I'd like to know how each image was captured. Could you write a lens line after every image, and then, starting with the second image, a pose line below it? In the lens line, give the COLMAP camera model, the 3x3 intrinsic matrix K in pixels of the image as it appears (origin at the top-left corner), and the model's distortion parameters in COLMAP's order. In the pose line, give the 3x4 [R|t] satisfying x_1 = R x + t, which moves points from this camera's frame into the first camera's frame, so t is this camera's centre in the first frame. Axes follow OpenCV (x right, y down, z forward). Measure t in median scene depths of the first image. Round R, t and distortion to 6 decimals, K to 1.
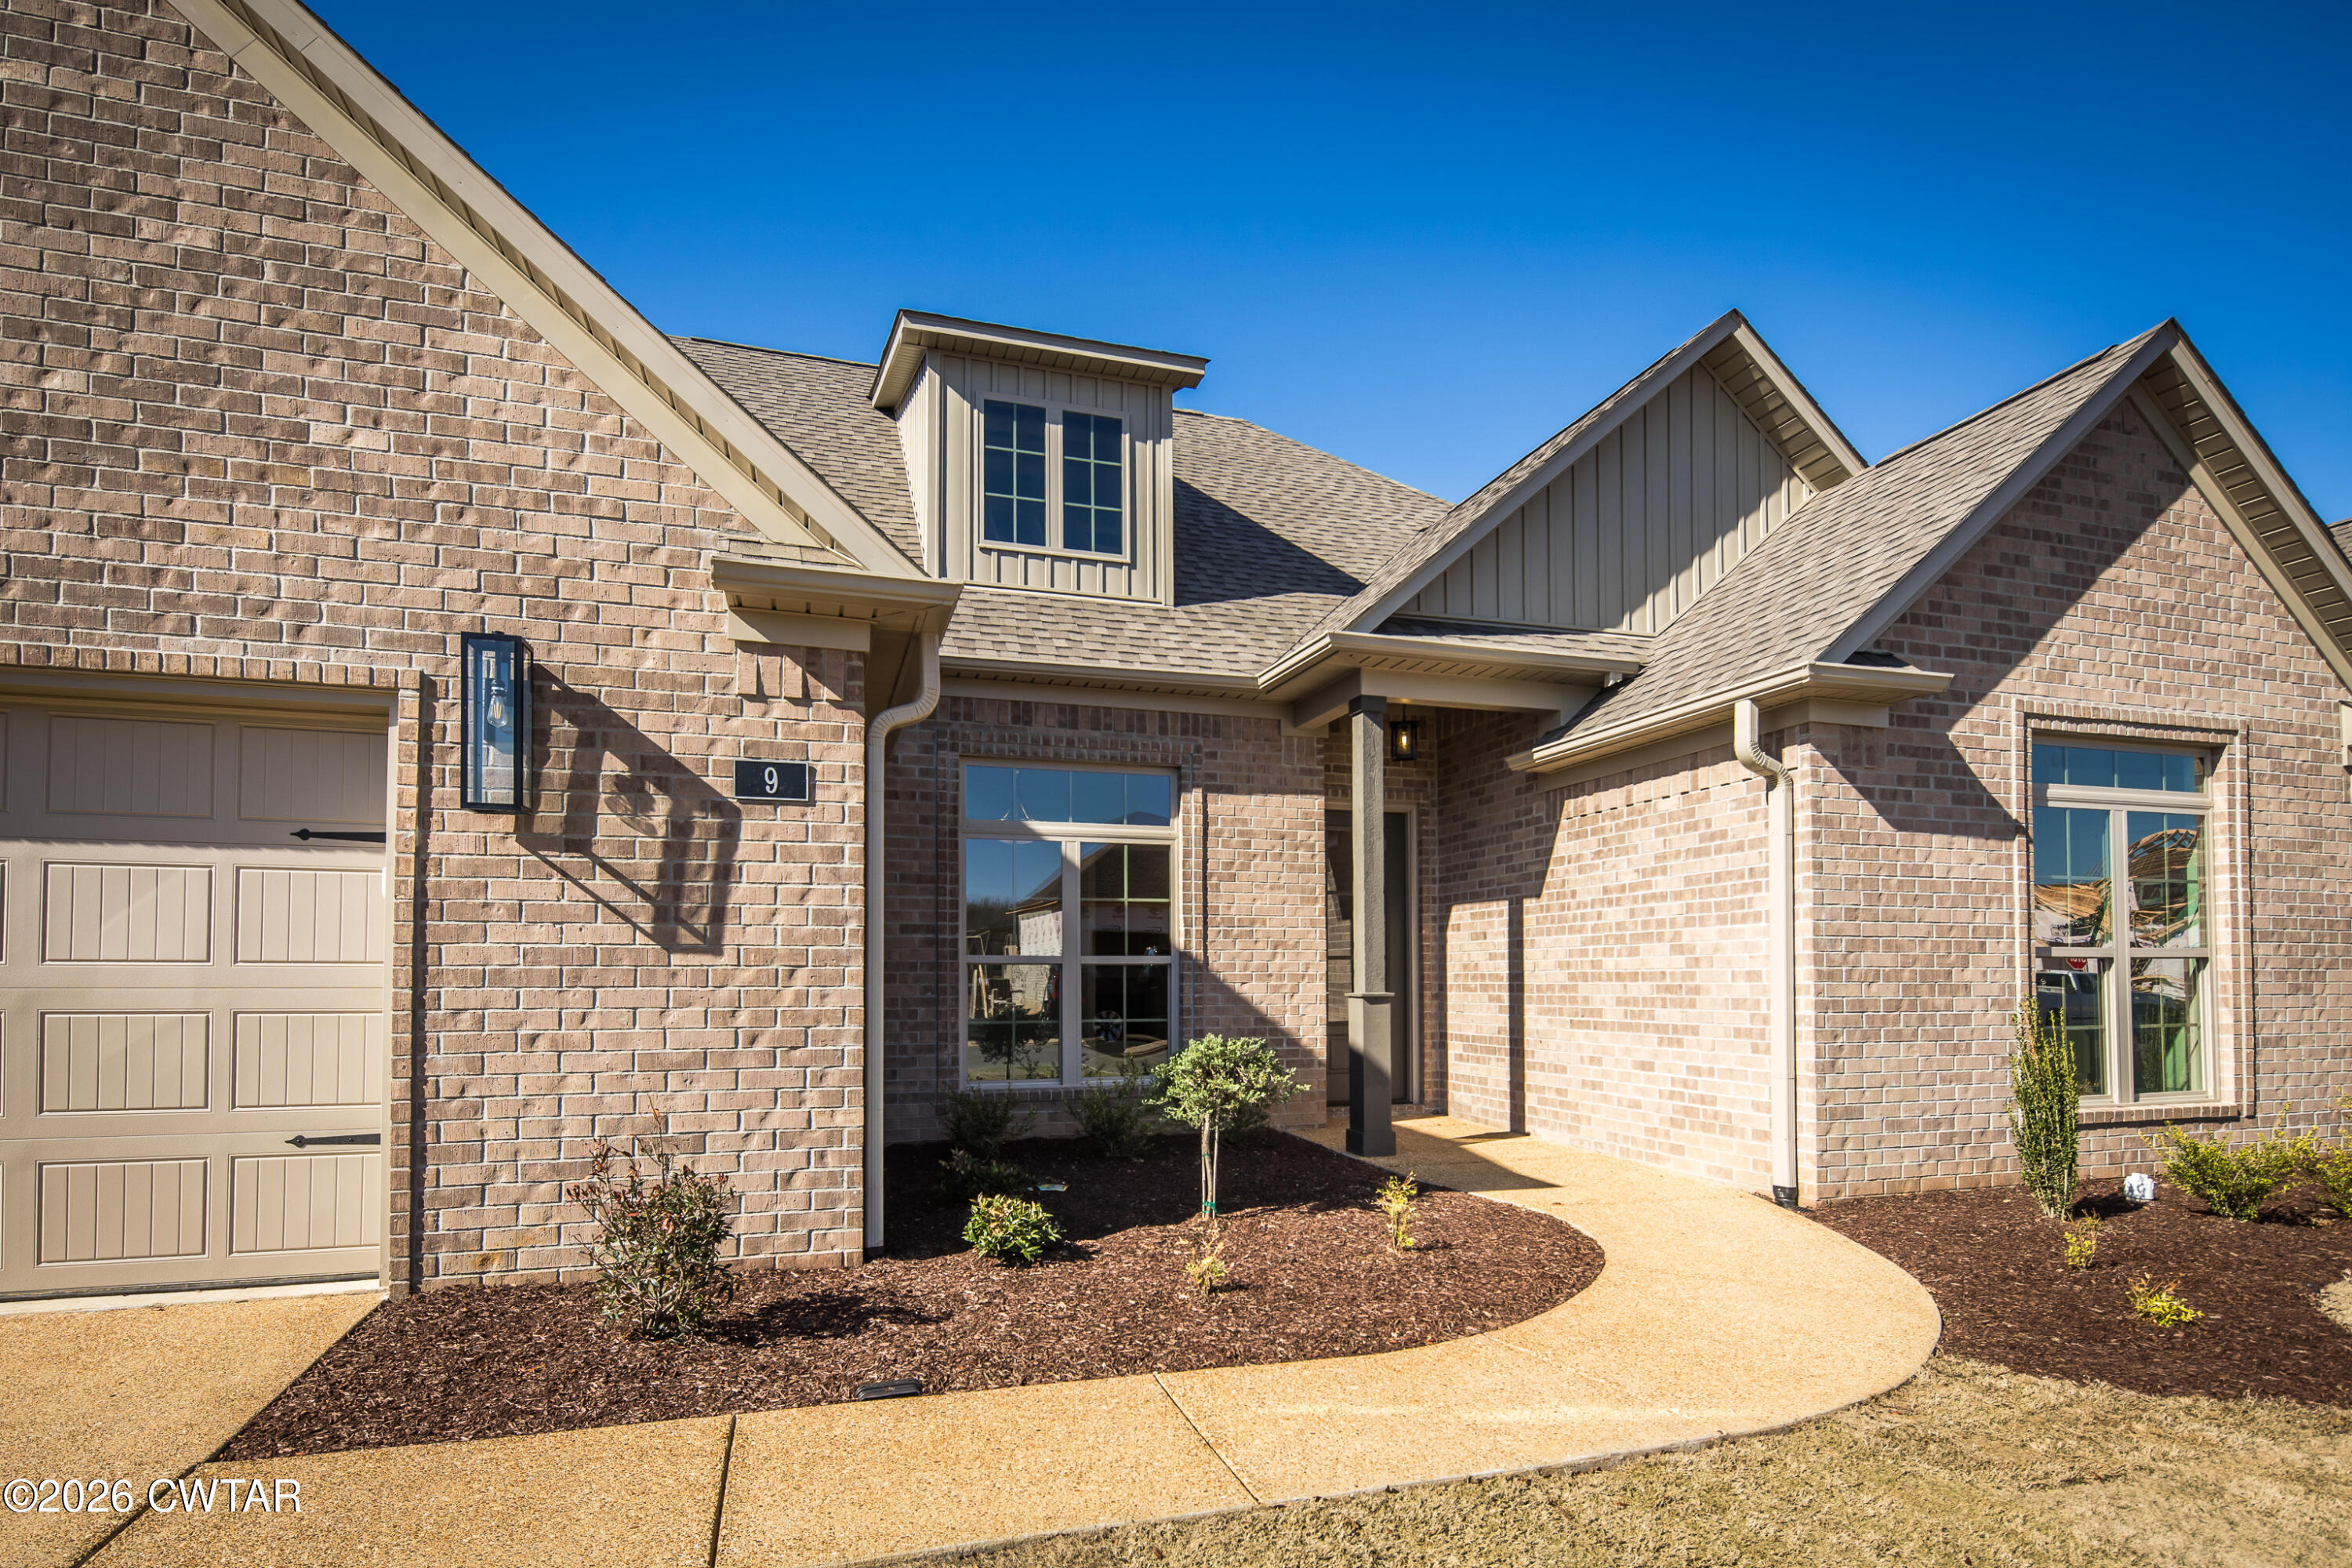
lens RADIAL K [[1142.1, 0, 1169.9], [0, 1142.1, 791.2], [0, 0, 1]] dist [0.004417, -0.001145]
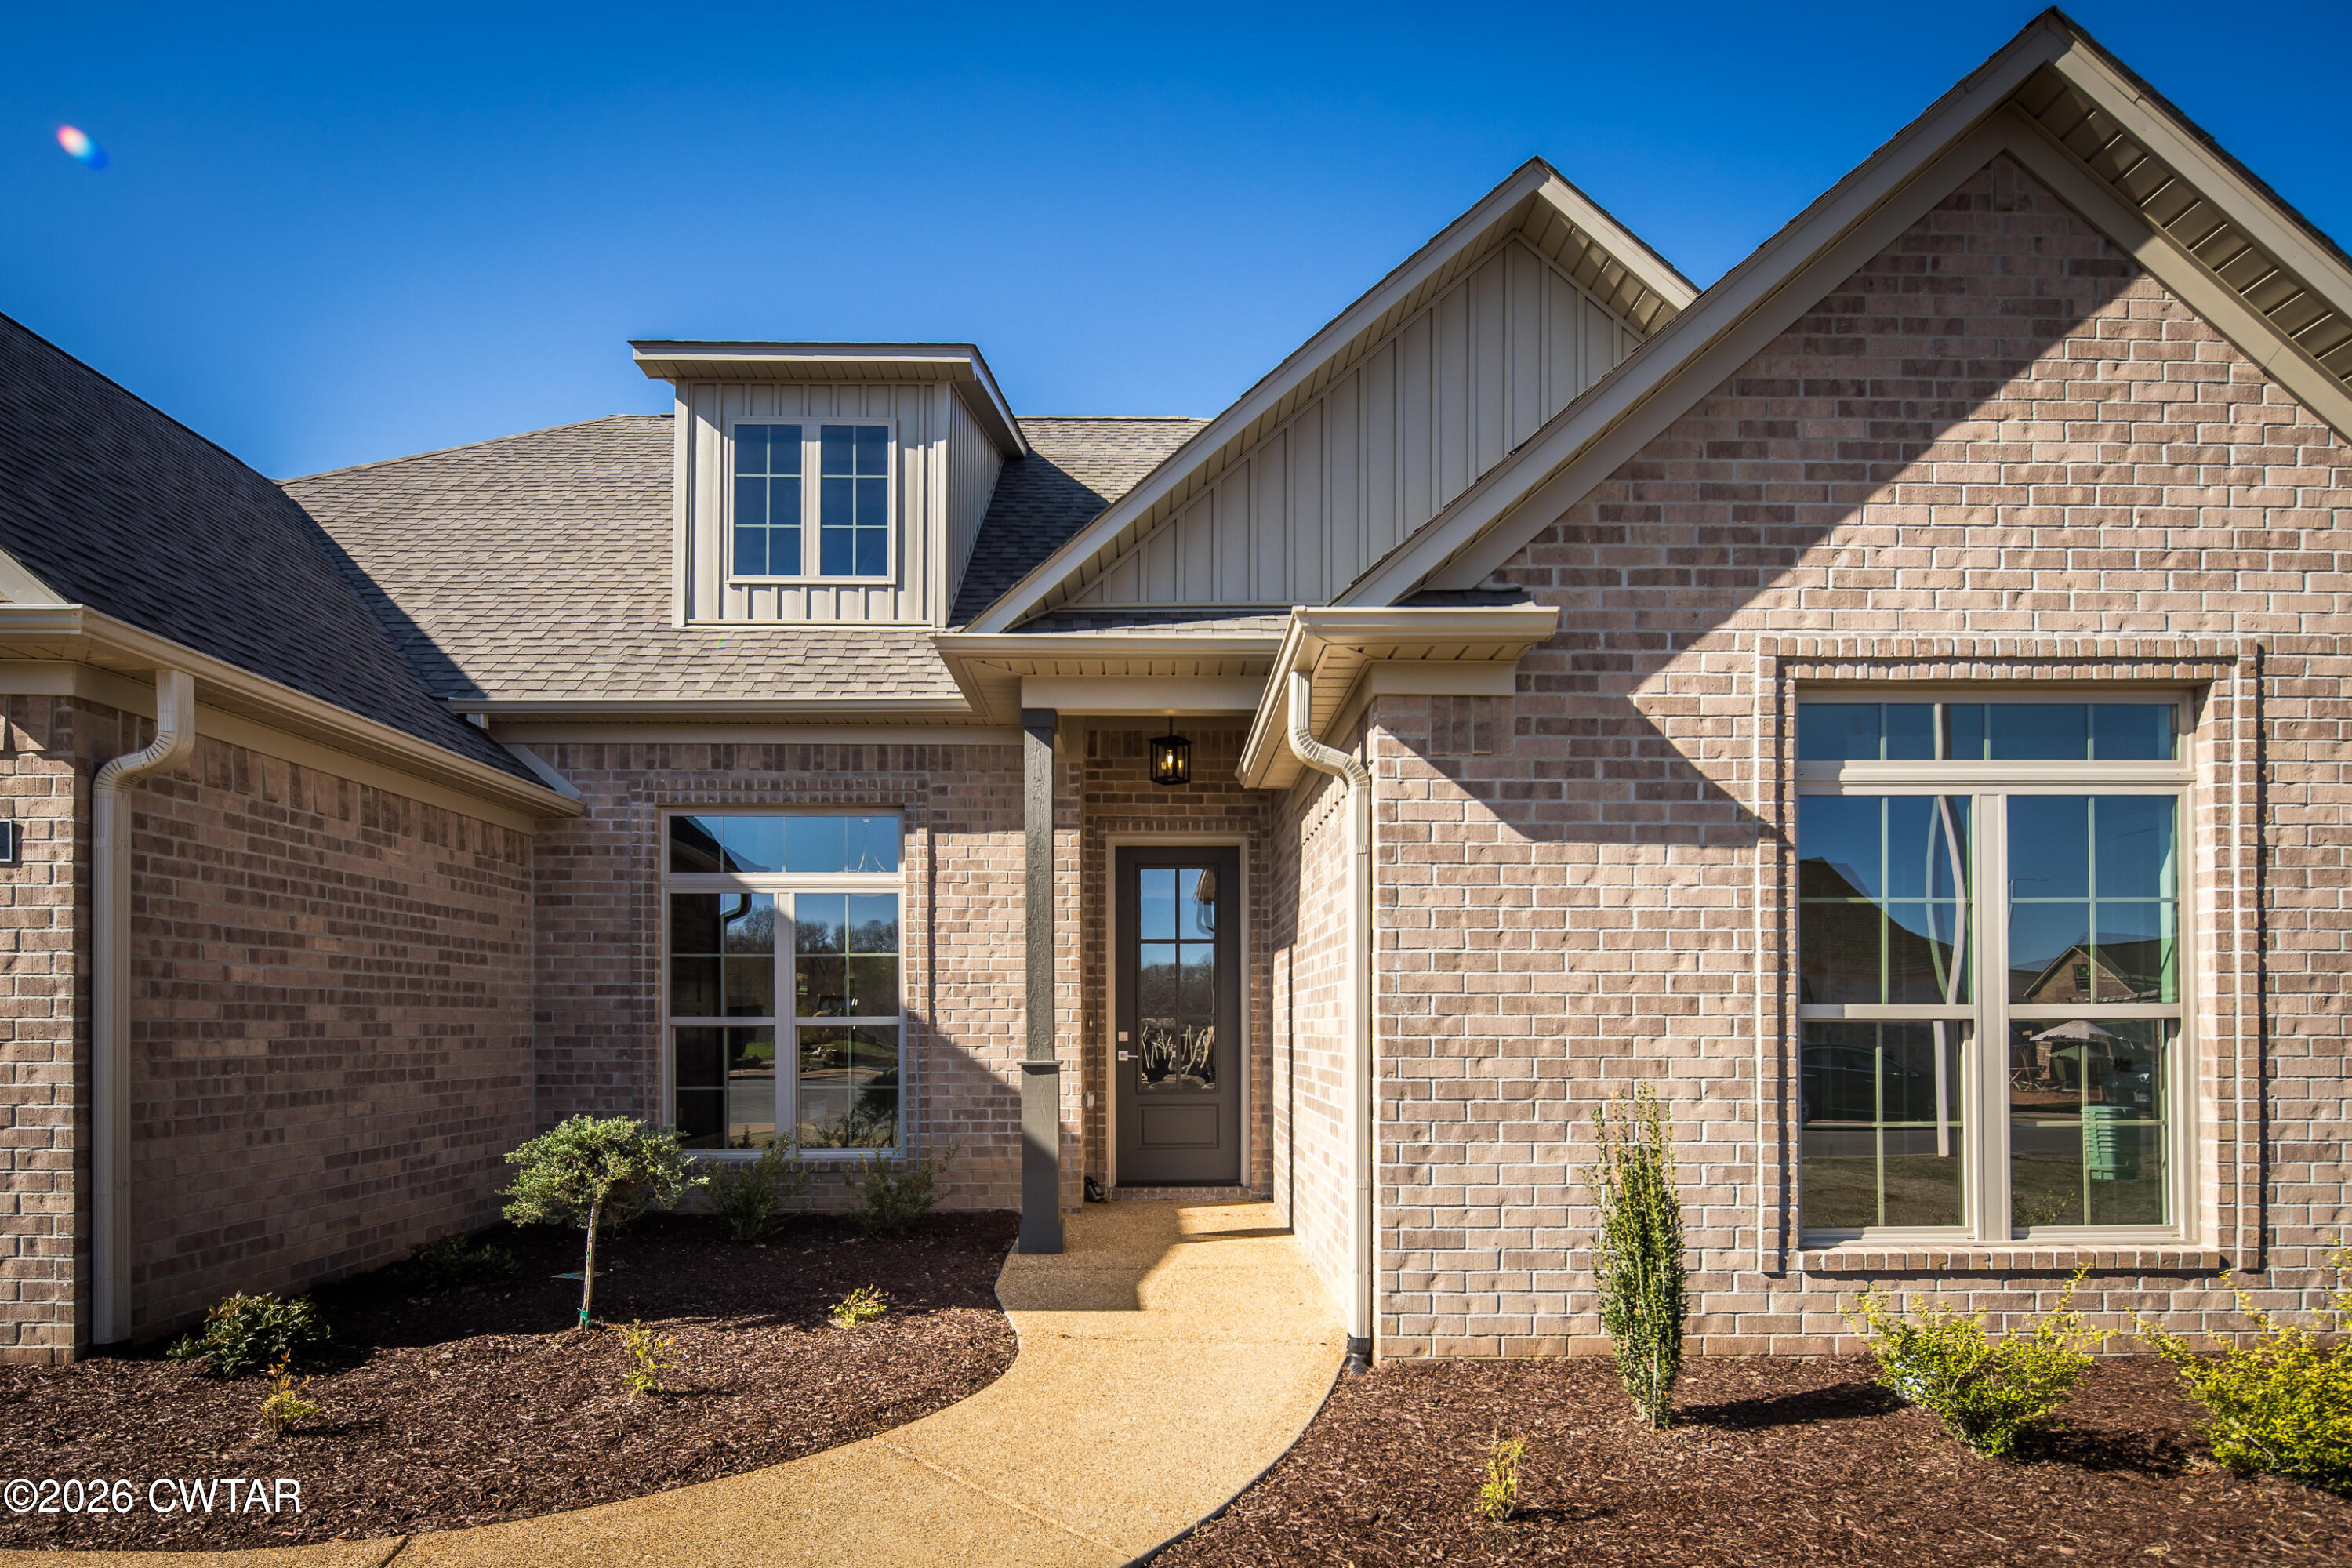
lens RADIAL K [[1136.7, 0, 1182.2], [0, 1136.7, 867.8], [0, 0, 1]] dist [0.005059, -0.001904]
pose [[0.960218, -0.038253, -0.276619, 0.603551], [0.044735, 0.998851, 0.017160, 0.028414], [0.275645, -0.028852, 0.960826, 0.265376]]
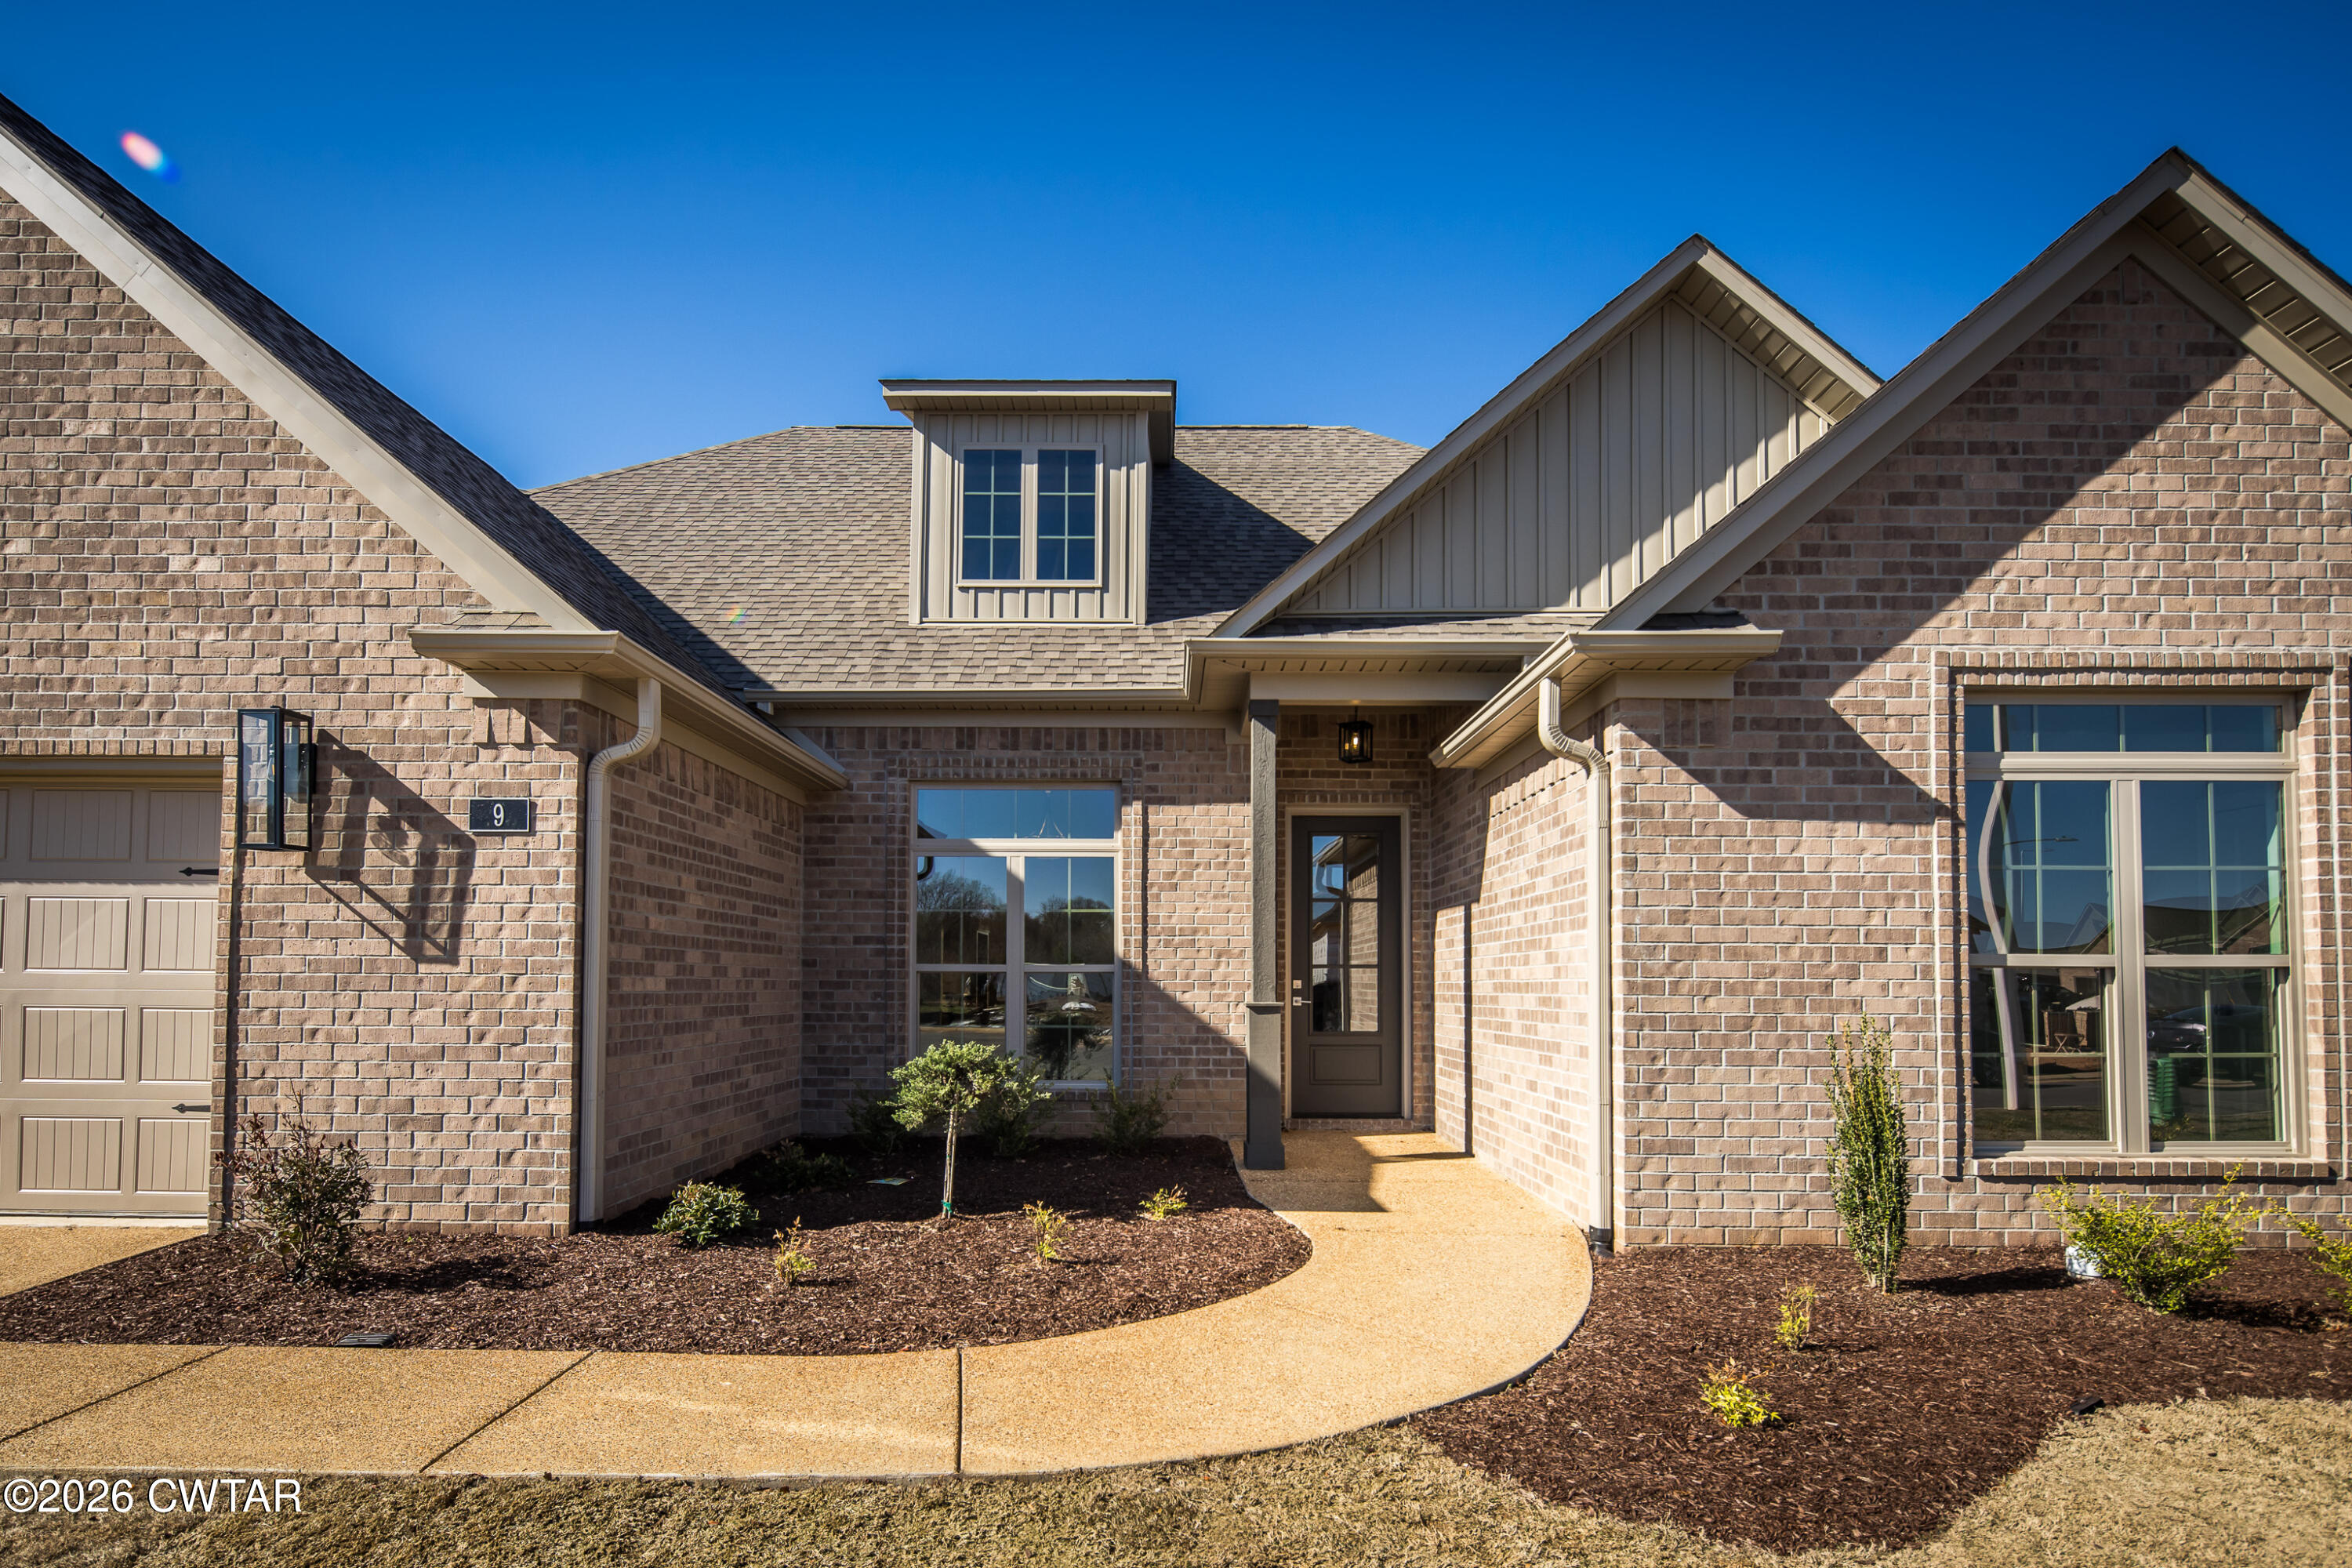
lens RADIAL K [[1102.5, 0, 1185.3], [0, 1102.5, 803.4], [0, 0, 1]] dist [0.003984, -0.001876]
pose [[0.954701, -0.042600, -0.294502, 0.463651], [0.042246, 0.999079, -0.007566, 0.011691], [0.294553, -0.005218, 0.955621, 0.088580]]
